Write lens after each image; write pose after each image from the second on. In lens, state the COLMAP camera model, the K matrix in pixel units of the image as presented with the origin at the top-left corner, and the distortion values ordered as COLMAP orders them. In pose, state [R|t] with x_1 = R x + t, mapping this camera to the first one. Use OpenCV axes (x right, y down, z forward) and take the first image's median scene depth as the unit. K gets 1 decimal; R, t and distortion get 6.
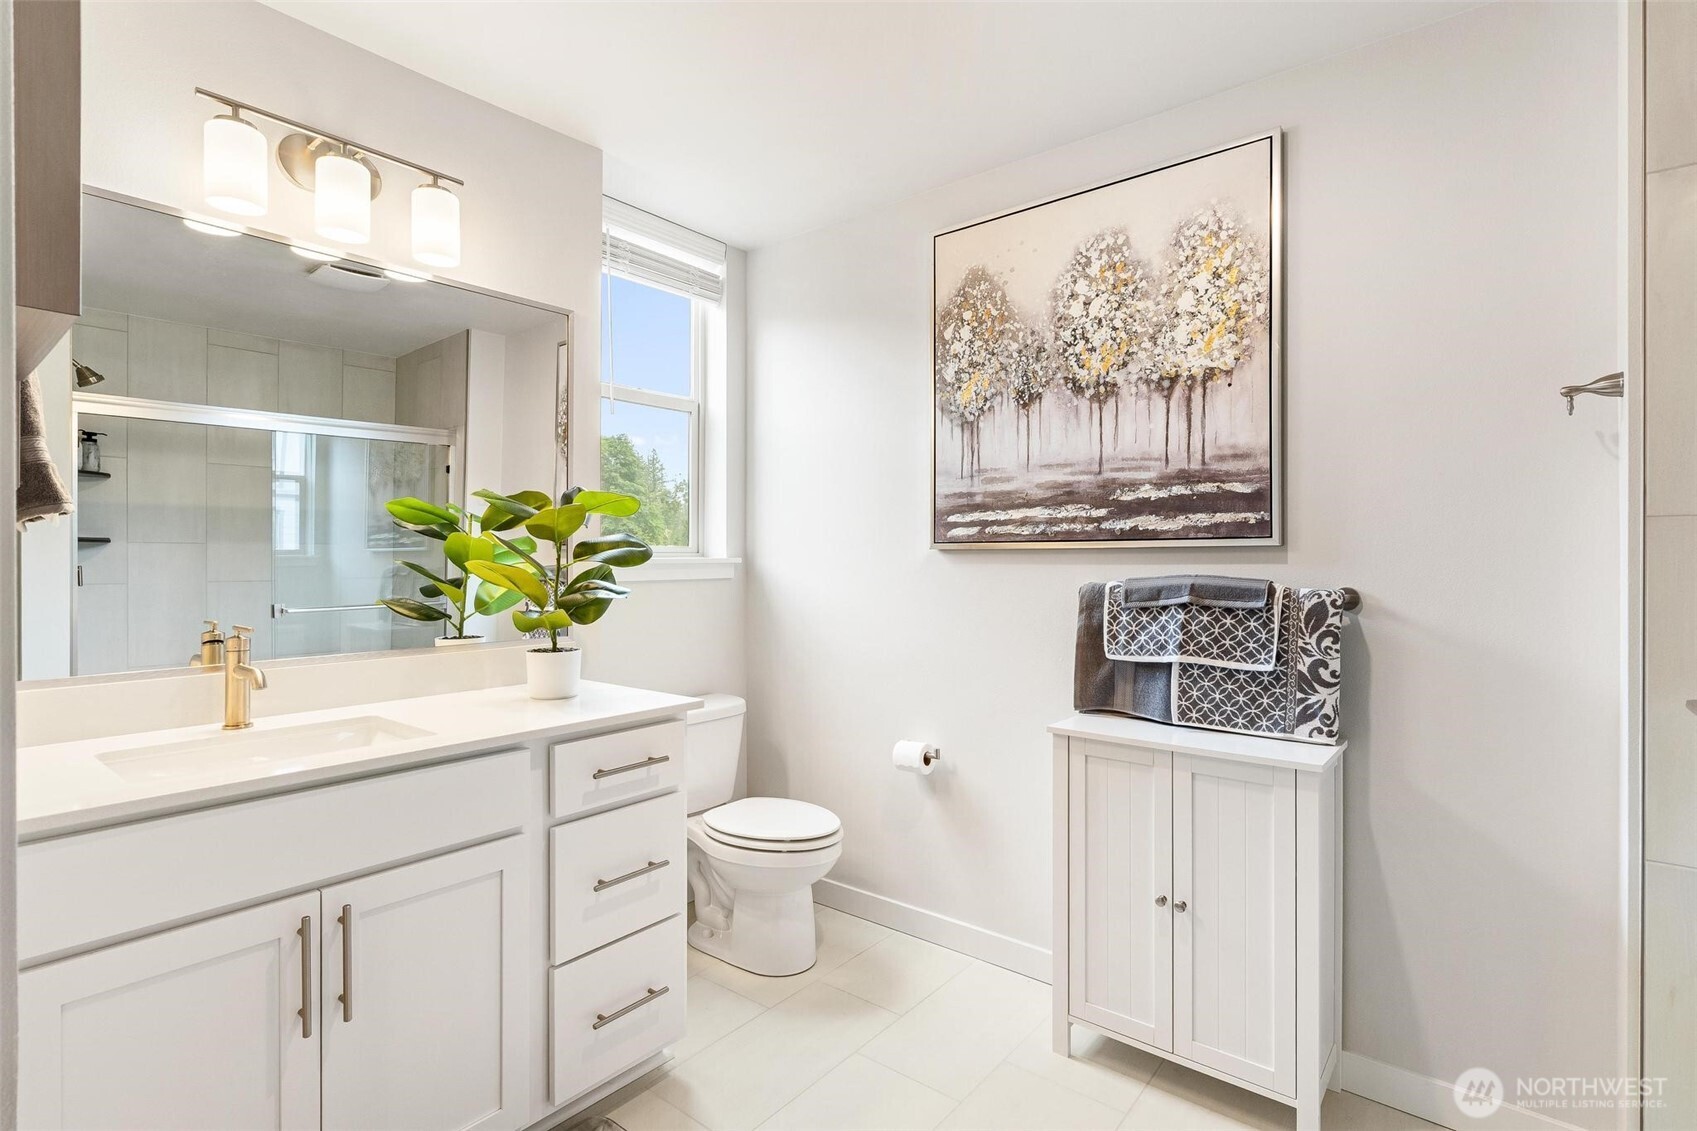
lens RADIAL K [[812.3, 0, 843.8], [0, 812.3, 567.0], [0, 0, 1]] dist [0.005369, 0.000938]
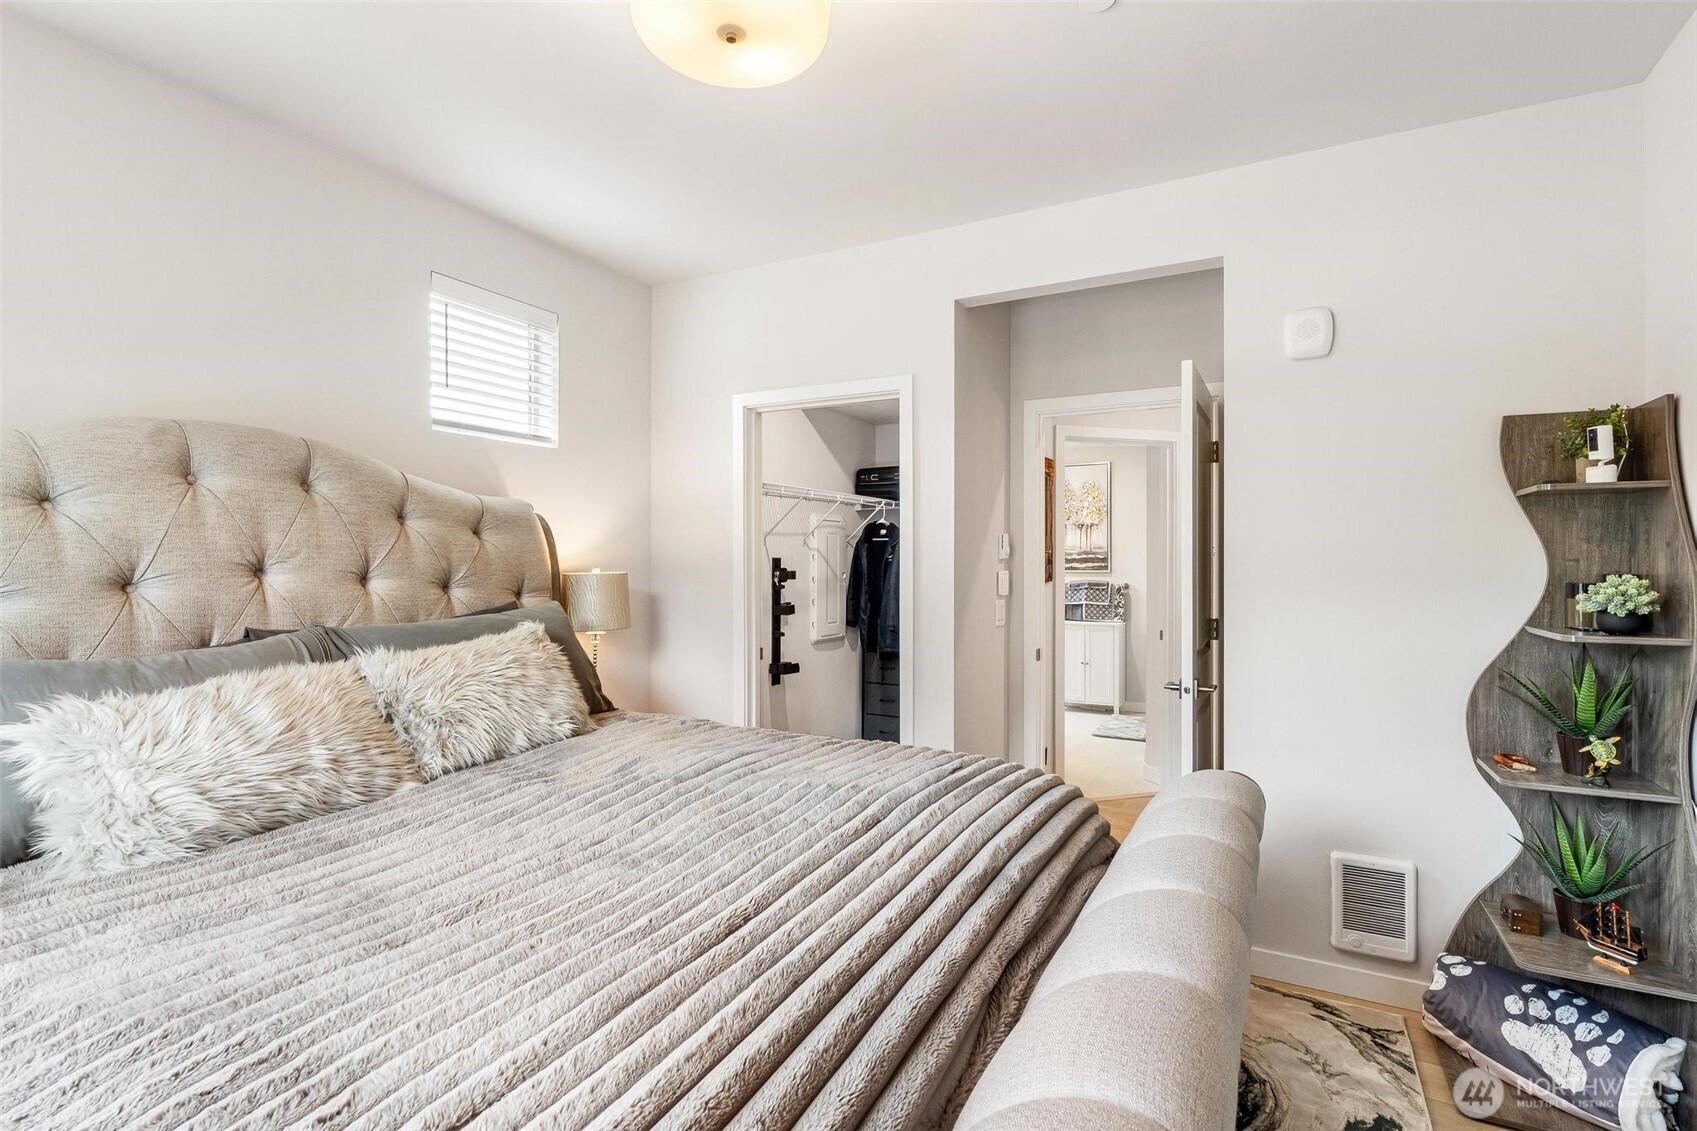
lens RADIAL K [[812.3, 0, 851.4], [0, 812.3, 558.8], [0, 0, 1]] dist [0.005369, 0.000938]
pose [[0.979851, 0.001508, 0.199723, -1.386345], [-0.000187, 0.999978, -0.006629, -0.062467], [-0.199728, 0.006458, 0.979830, -2.444594]]
